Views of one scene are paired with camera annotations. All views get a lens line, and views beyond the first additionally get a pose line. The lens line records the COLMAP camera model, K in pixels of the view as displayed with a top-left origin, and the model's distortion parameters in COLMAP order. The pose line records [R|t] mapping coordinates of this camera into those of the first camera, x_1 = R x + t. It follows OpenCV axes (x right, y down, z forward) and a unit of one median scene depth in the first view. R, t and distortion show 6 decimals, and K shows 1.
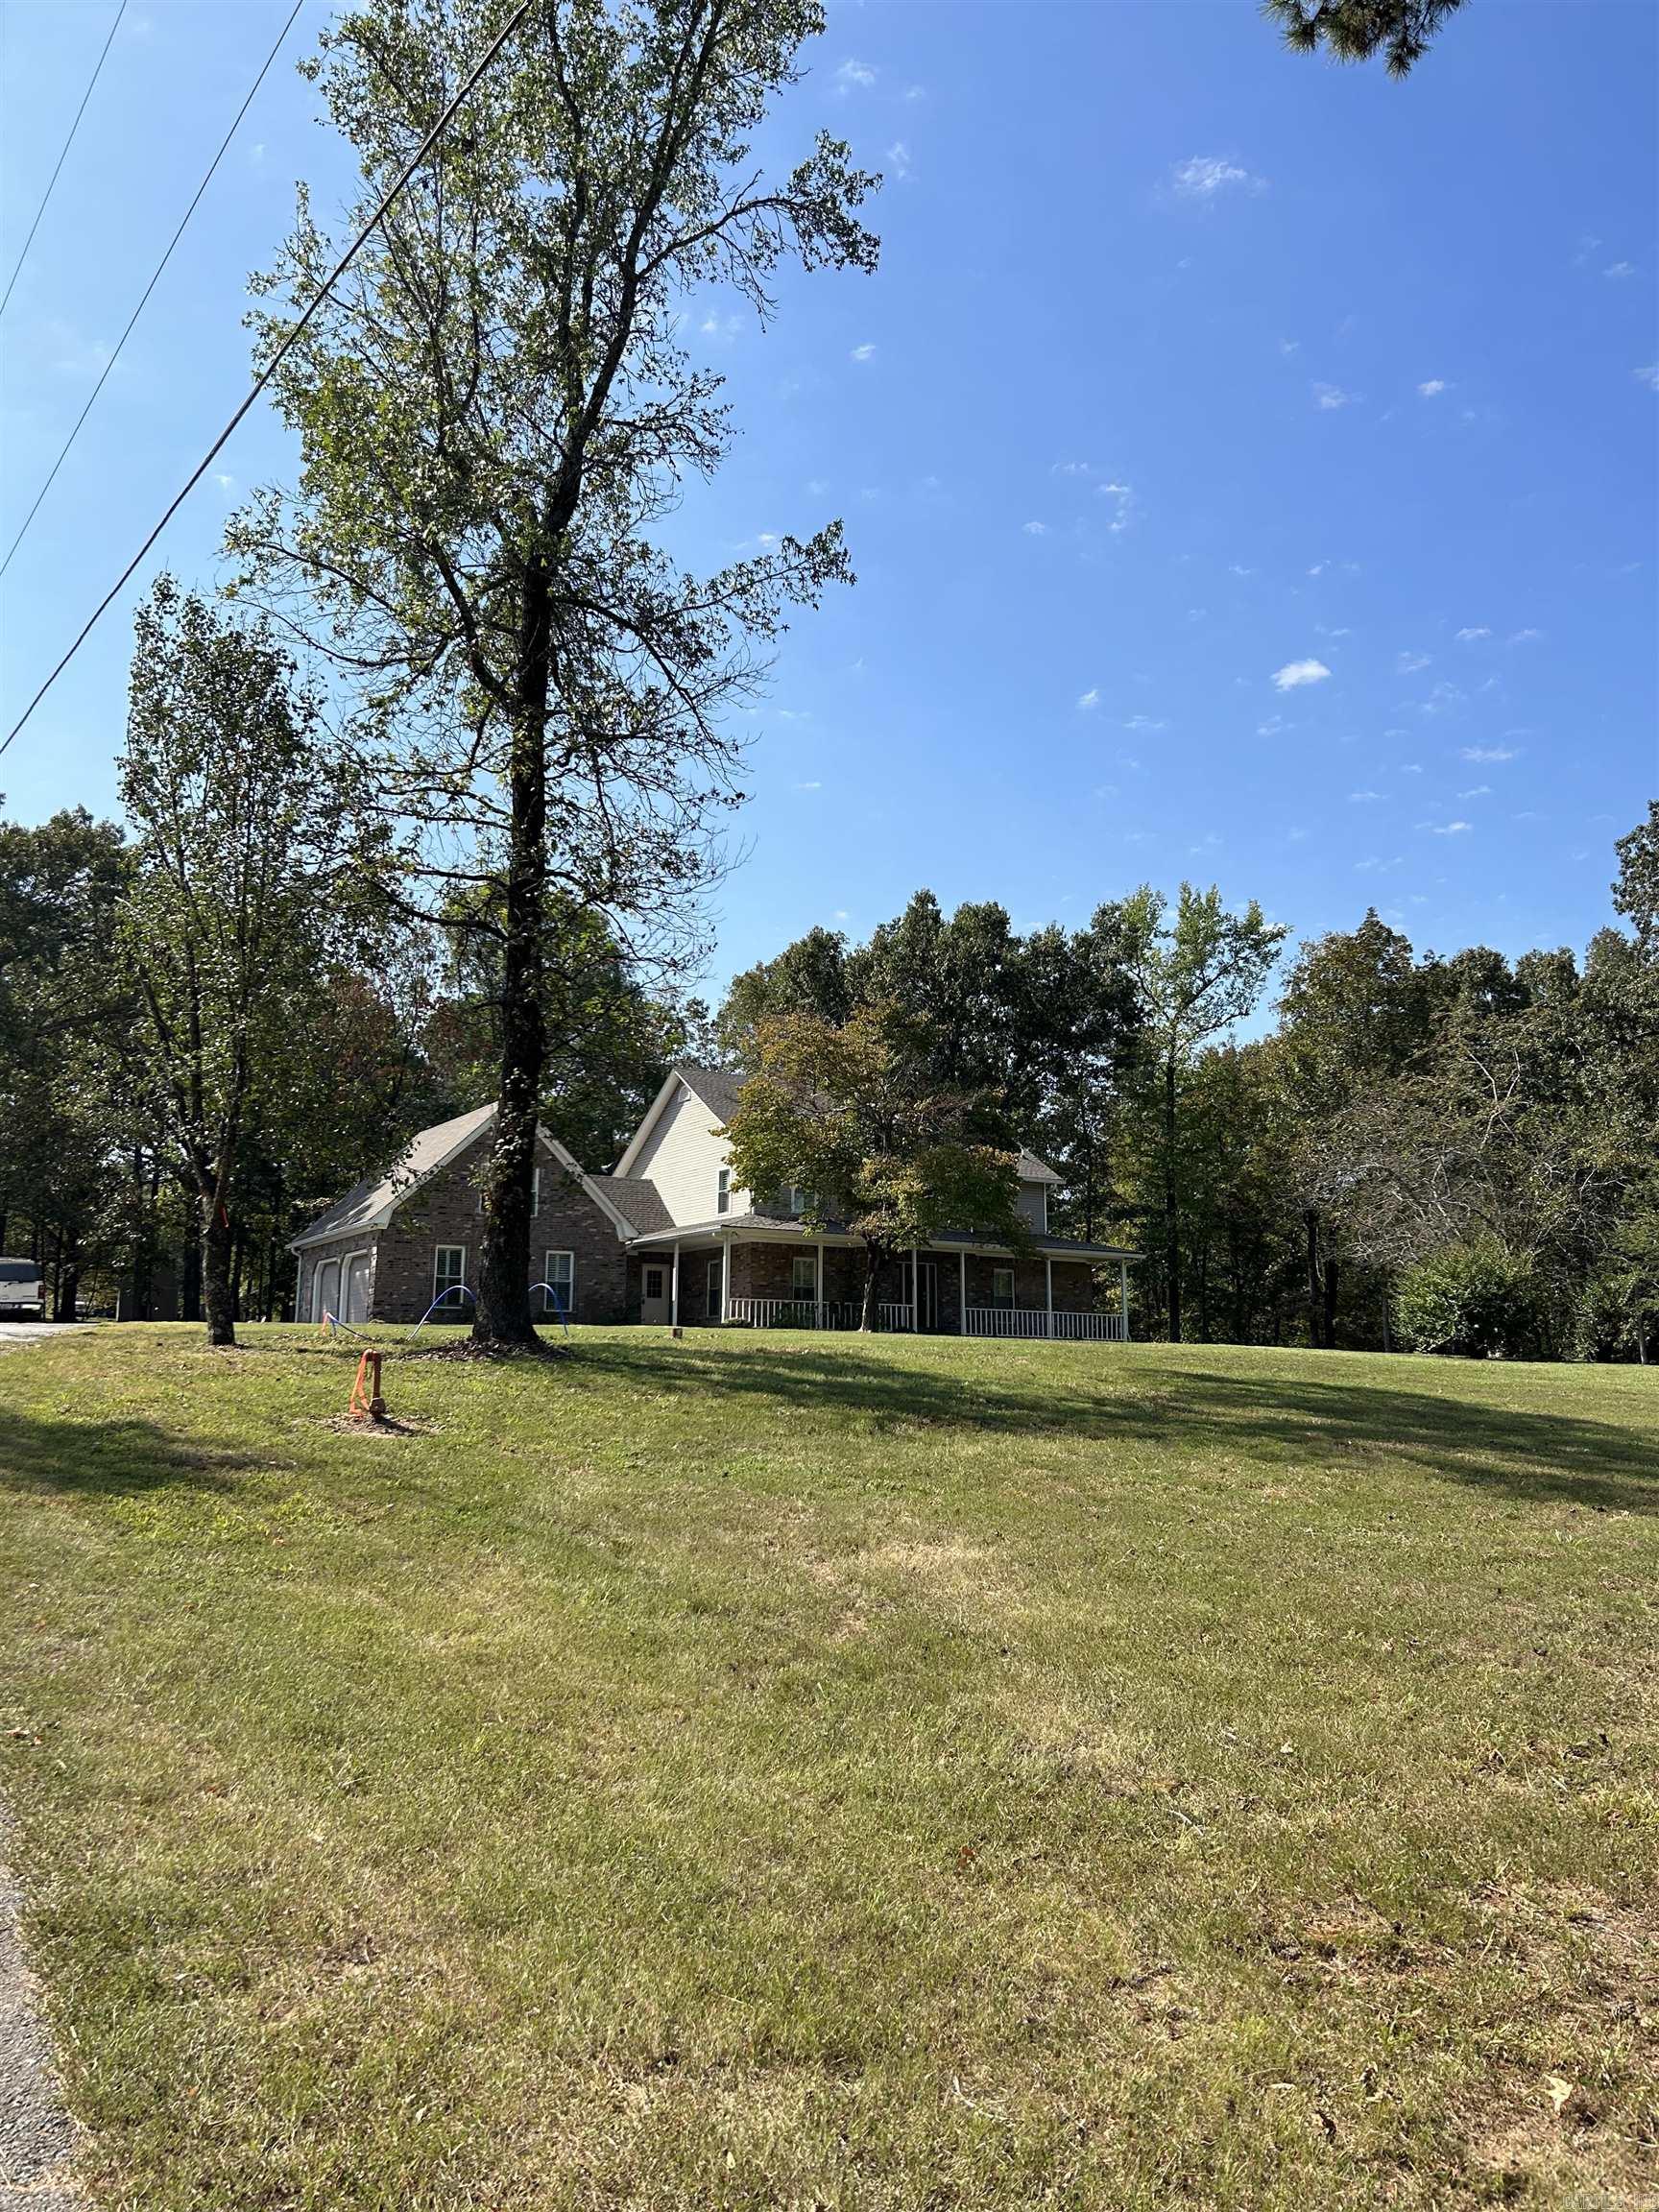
lens RADIAL K [[1693.8, 0, 829.5], [0, 1693.8, 1106.0], [0, 0, 1]] dist [0.067719, -0.000374]
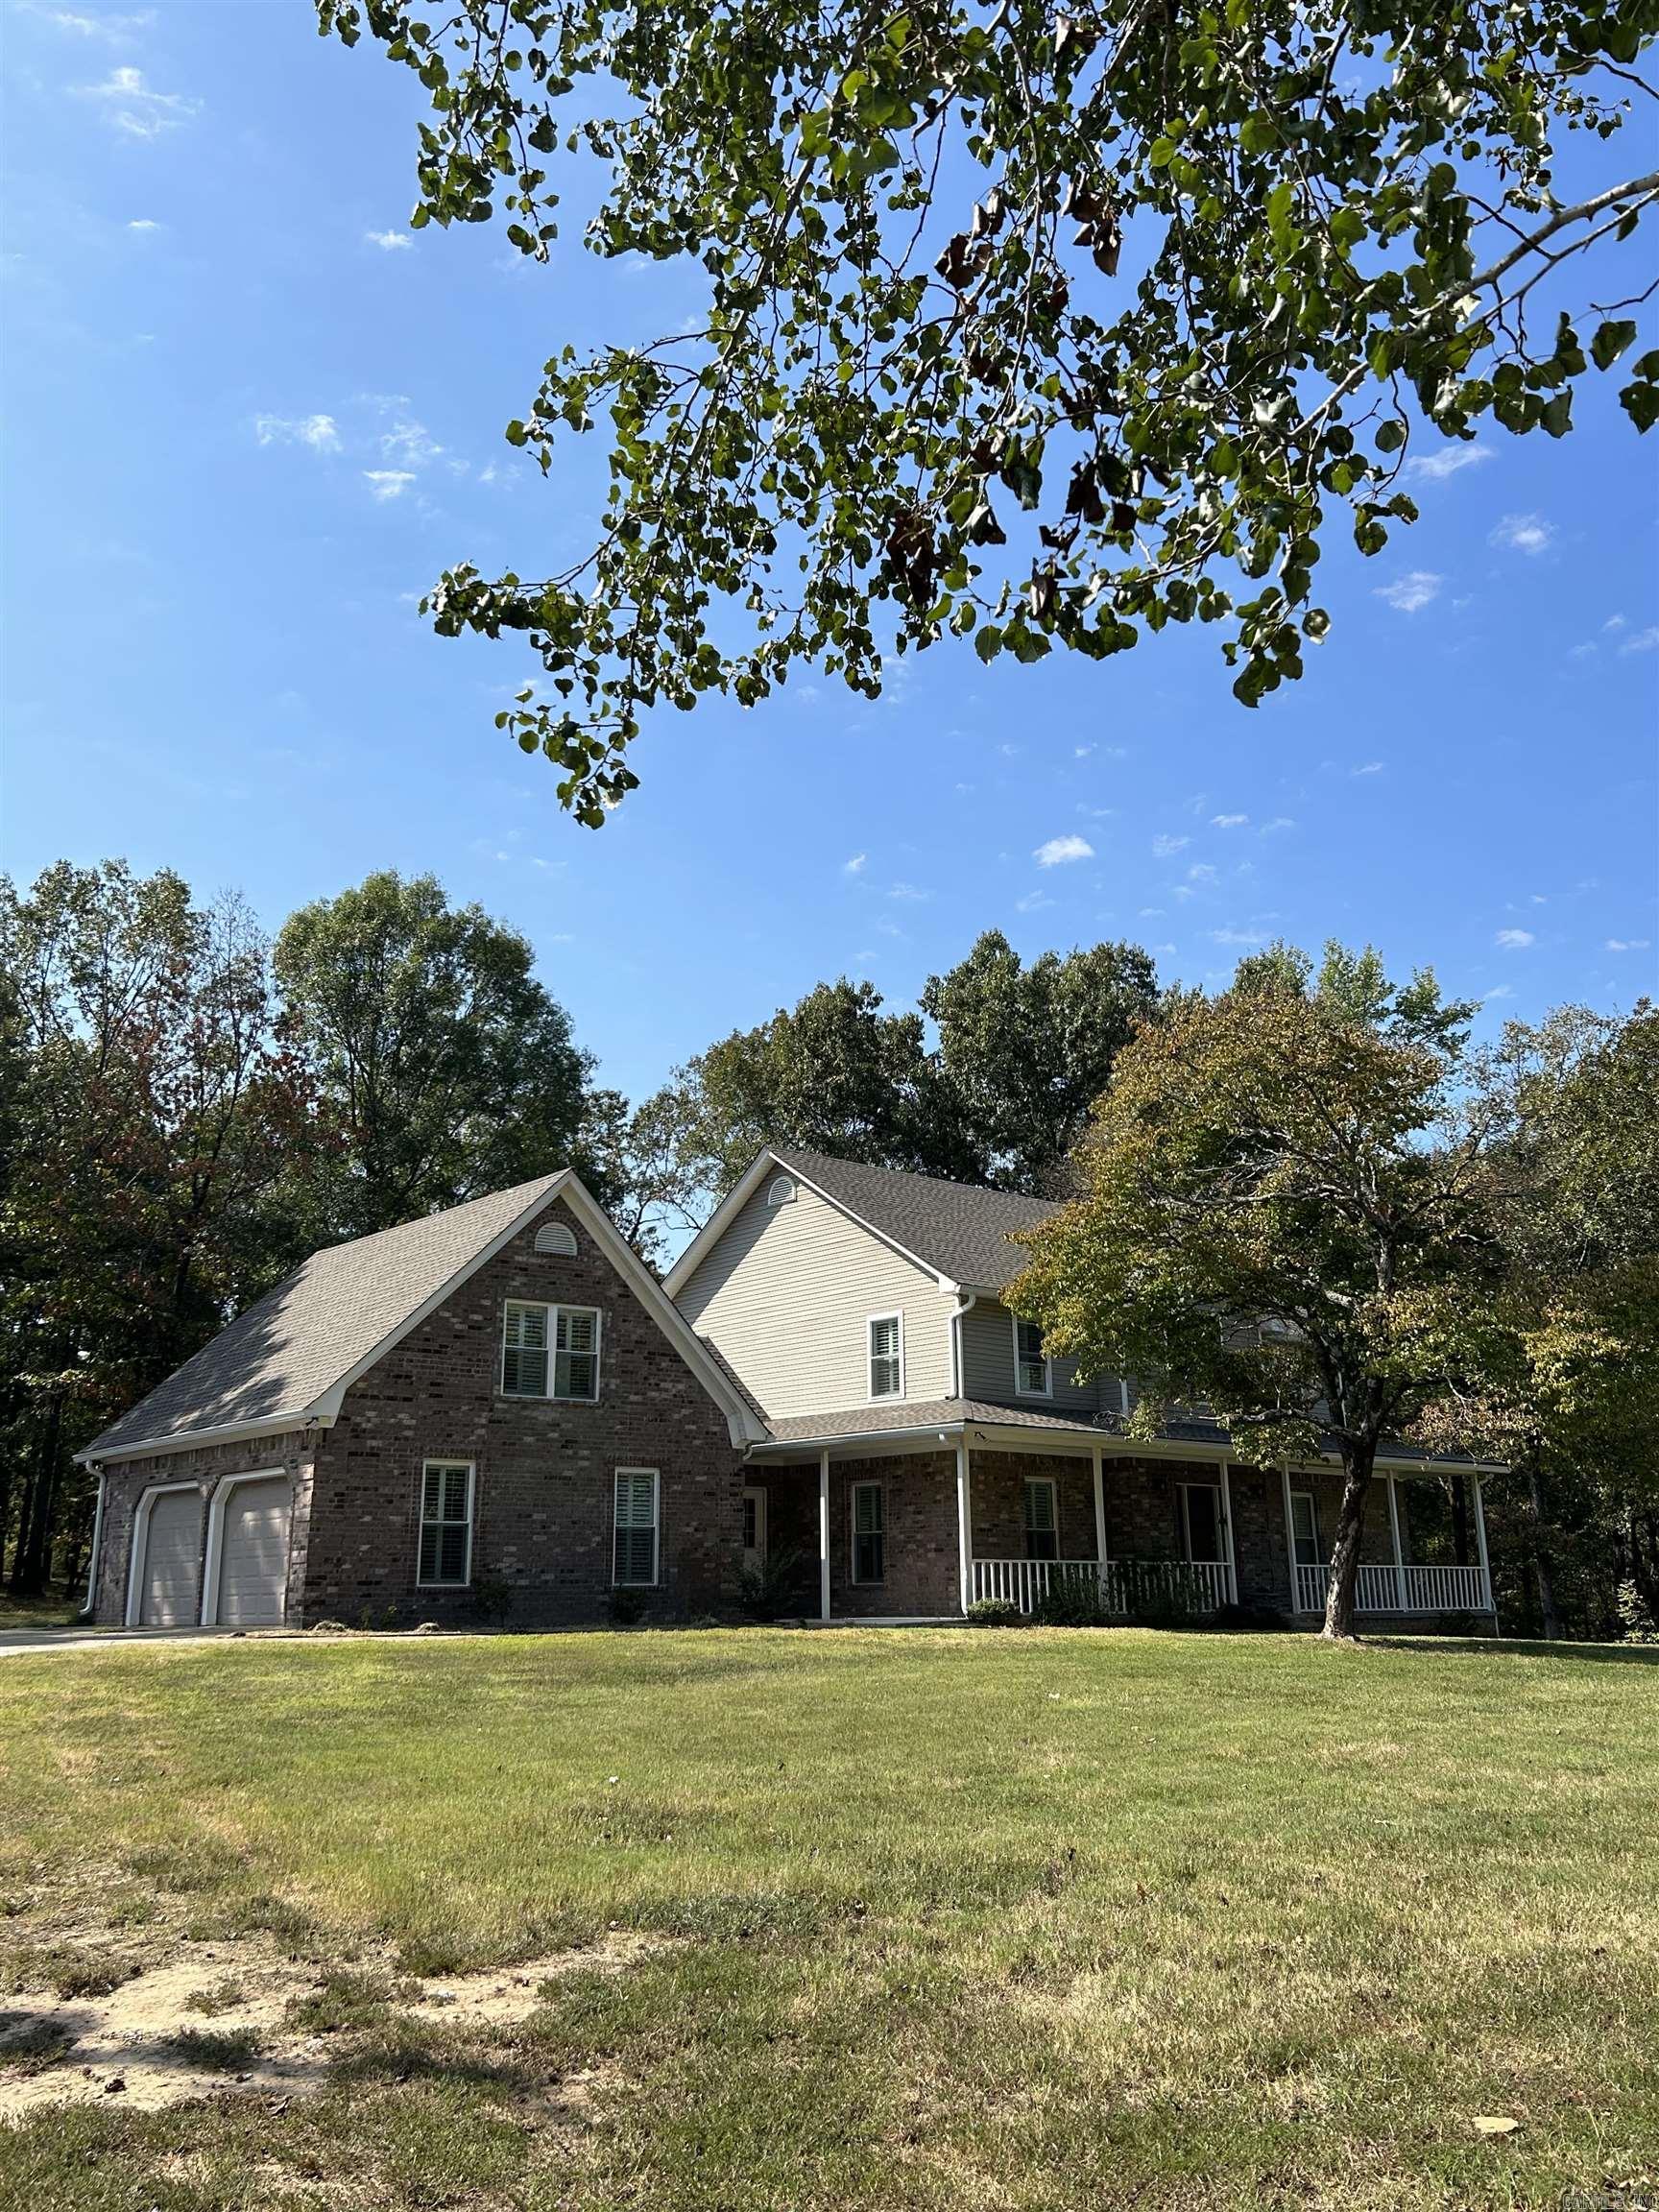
lens RADIAL K [[1766.9, 0, 829.5], [0, 1766.9, 1106.0], [0, 0, 1]] dist [-0.005006, -0.001782]
pose [[0.989315, 0.028353, 0.143011, -0.114819], [-0.014264, 0.995025, -0.098596, 0.018388], [-0.145095, 0.095502, 0.984798, 0.291783]]
